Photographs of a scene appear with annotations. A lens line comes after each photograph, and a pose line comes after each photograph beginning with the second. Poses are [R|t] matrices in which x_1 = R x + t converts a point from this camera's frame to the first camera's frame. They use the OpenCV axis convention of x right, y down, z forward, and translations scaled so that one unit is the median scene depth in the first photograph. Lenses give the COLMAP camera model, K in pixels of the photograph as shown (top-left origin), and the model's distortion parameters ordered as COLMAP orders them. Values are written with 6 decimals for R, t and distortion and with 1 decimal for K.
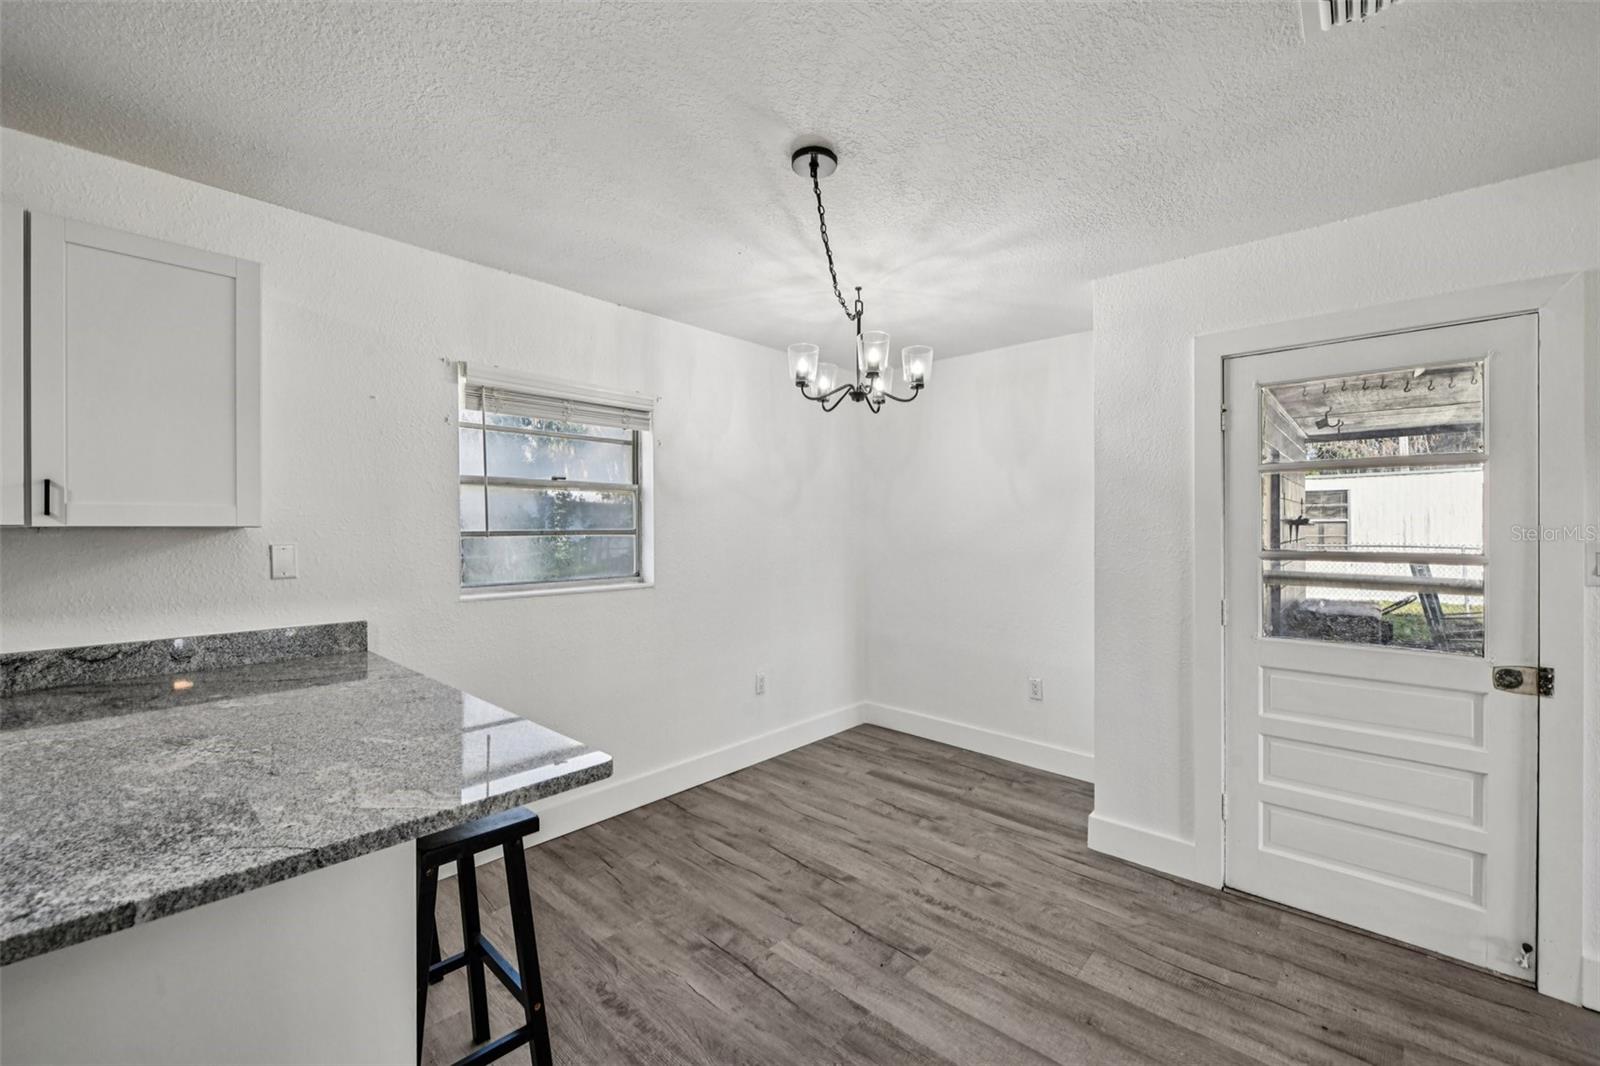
lens RADIAL K [[646.0, 0, 785.6], [0, 646.0, 533.7], [0, 0, 1]] dist [-0.008437, -0.004272]
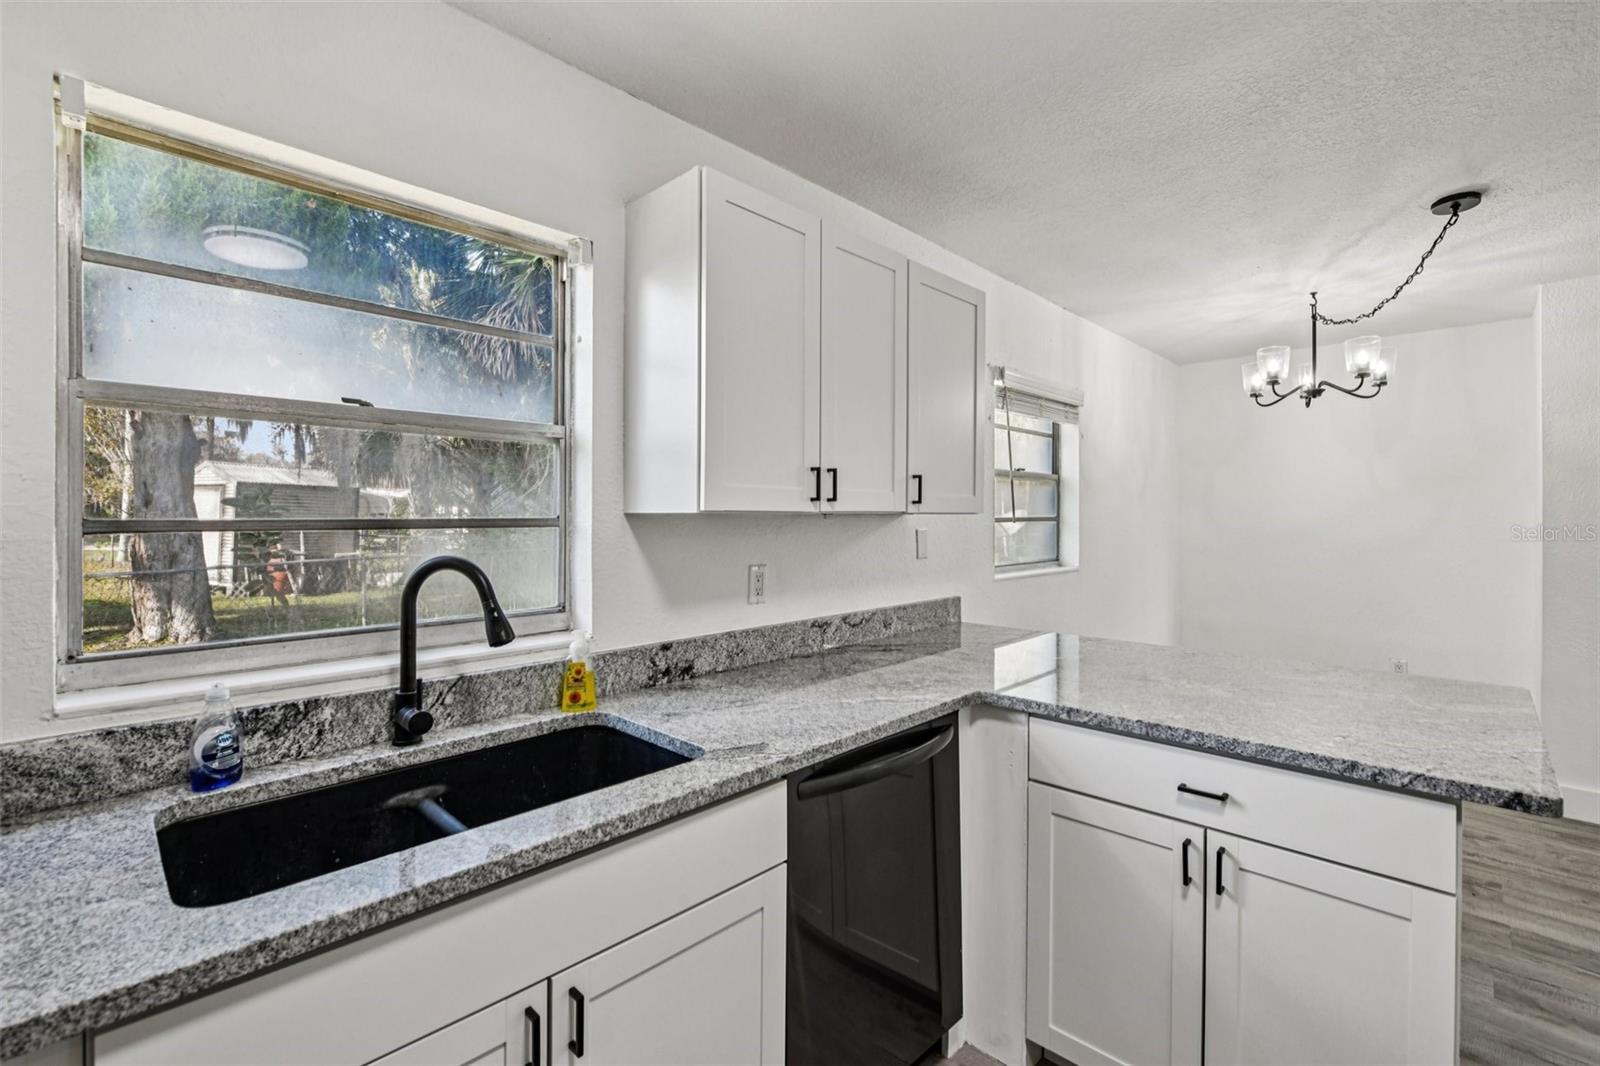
lens RADIAL K [[711.2, 0, 794.8], [0, 711.2, 523.2], [0, 0, 1]] dist [0.001145, 0.000051]
pose [[0.999939, -0.001928, -0.010890, -1.040292], [0.001872, 0.999985, -0.005116, 0.014520], [0.010900, 0.005095, 0.999928, -0.285240]]
